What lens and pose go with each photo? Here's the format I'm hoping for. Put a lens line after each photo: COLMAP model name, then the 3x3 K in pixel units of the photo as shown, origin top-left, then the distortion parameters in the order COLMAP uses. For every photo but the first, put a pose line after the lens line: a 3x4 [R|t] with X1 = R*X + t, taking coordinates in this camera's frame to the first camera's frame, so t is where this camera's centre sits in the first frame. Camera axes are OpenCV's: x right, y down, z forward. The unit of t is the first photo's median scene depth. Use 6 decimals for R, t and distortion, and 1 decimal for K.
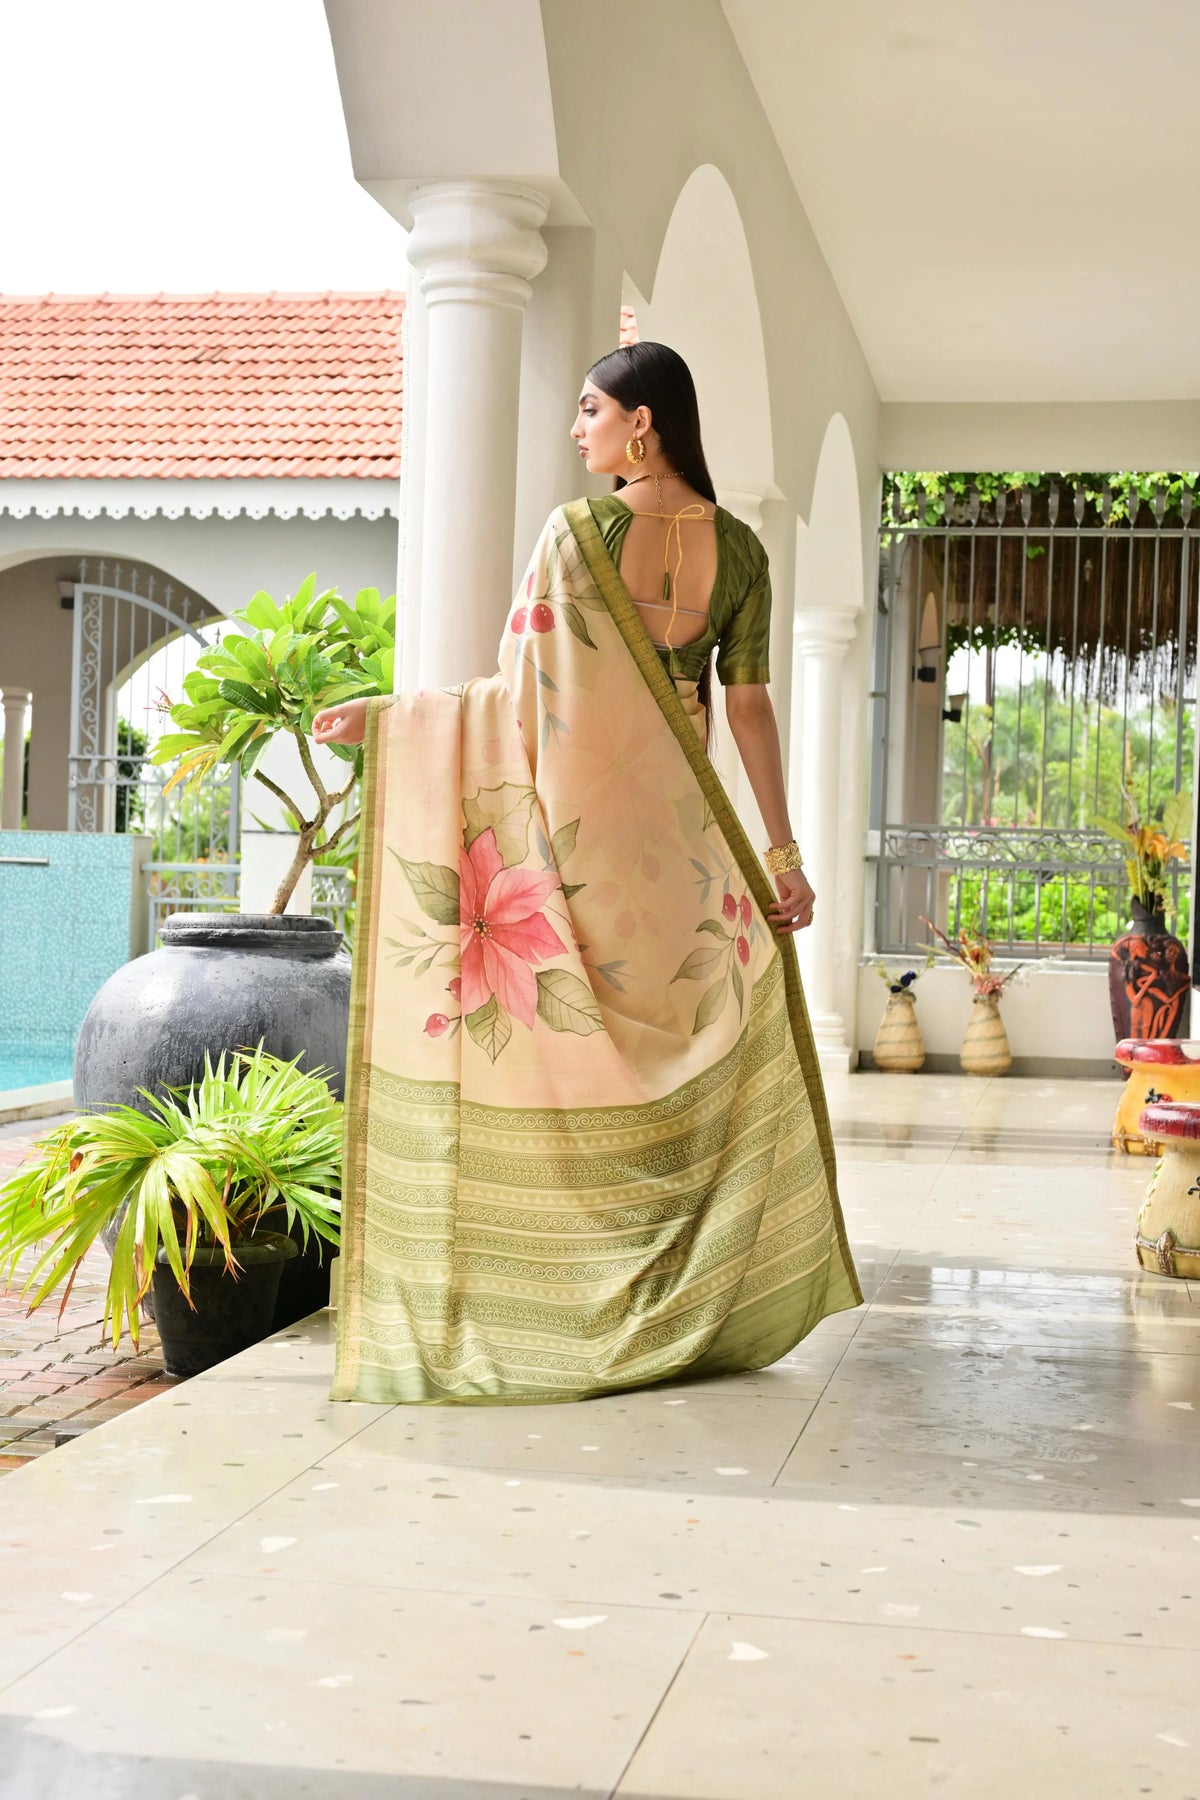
lens RADIAL K [[2606.3, 0, 605.7], [0, 2606.3, 883.5], [0, 0, 1]] dist [-0.000837, 0.000000]
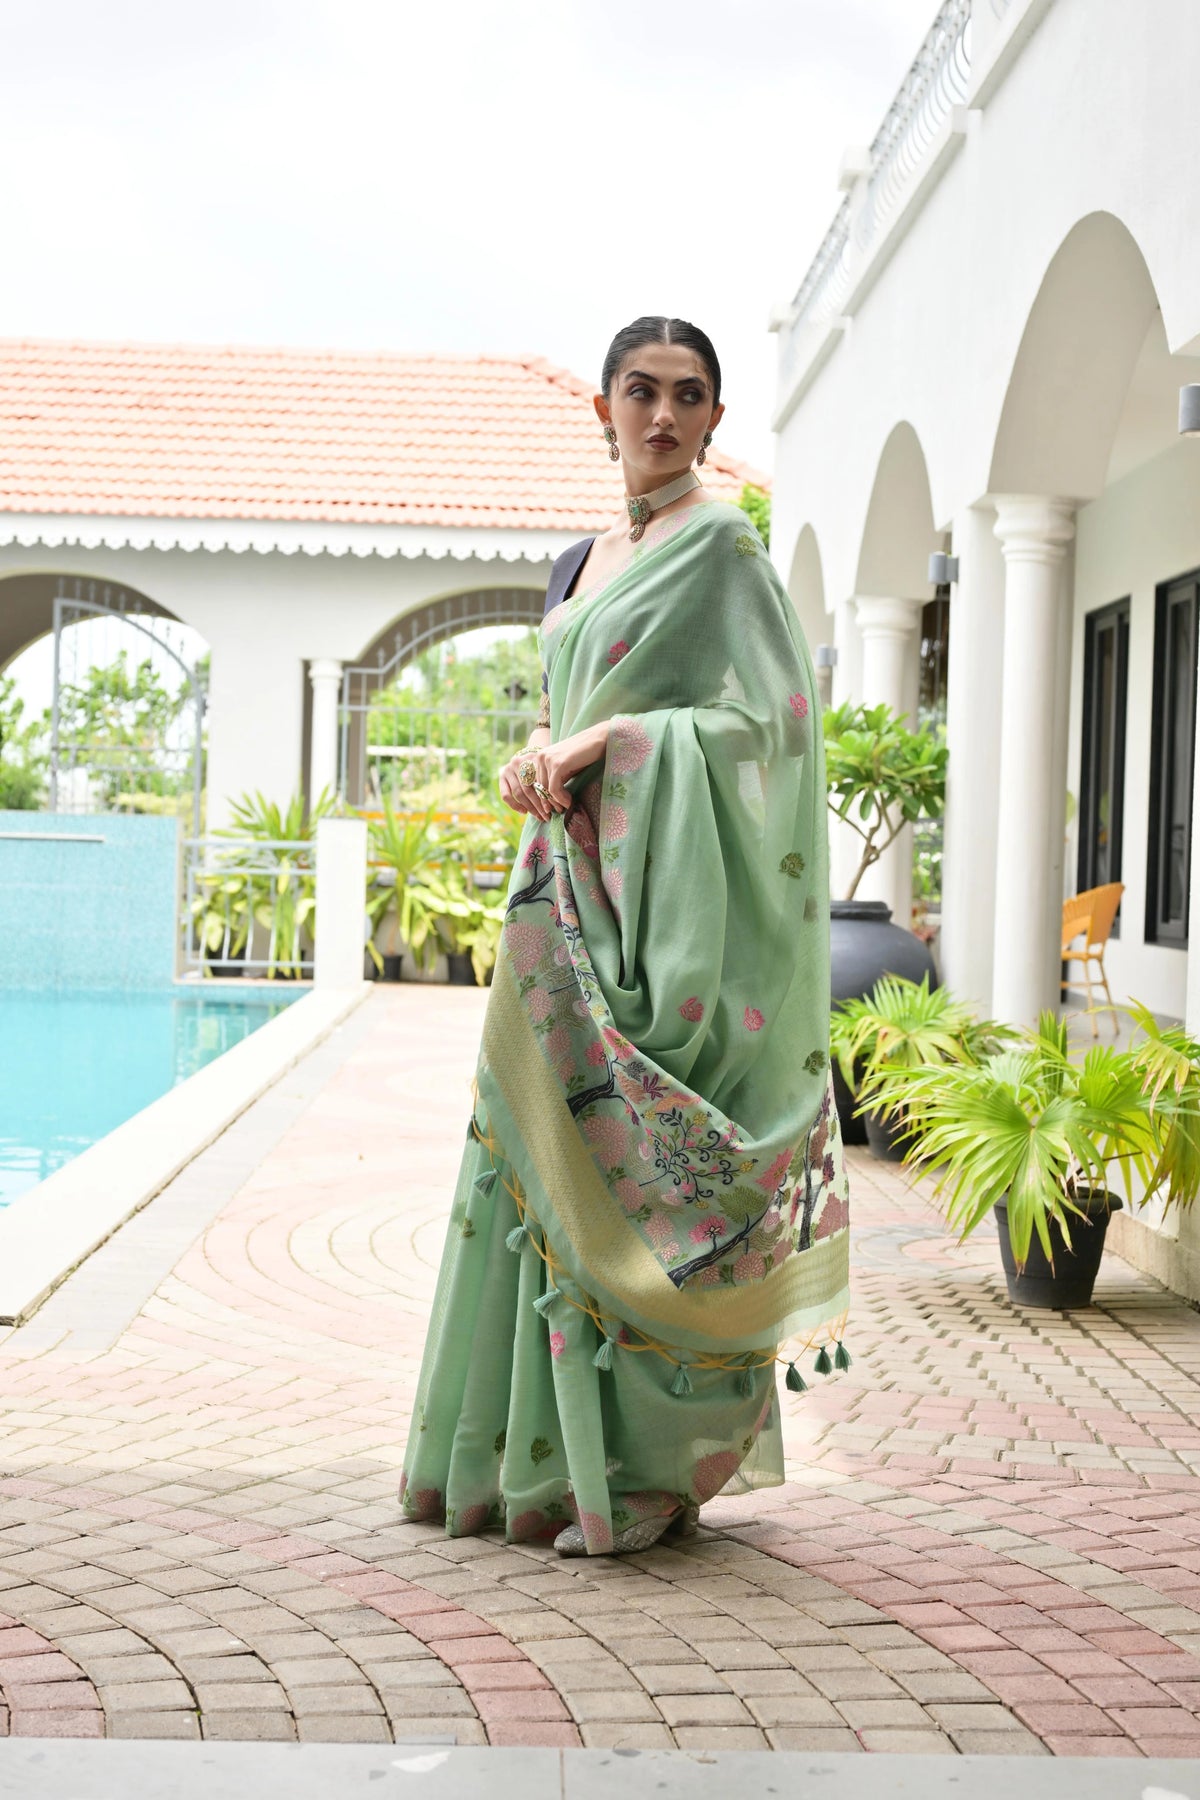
lens RADIAL K [[2606.3, 0, 593.7], [0, 2606.3, 897.5], [0, 0, 1]] dist [-0.000837, 0.000000]
pose [[0.979294, -0.005231, 0.202377, -0.282167], [0.000105, 0.999679, 0.025332, -0.014365], [-0.202444, -0.024786, 0.978980, -0.276348]]
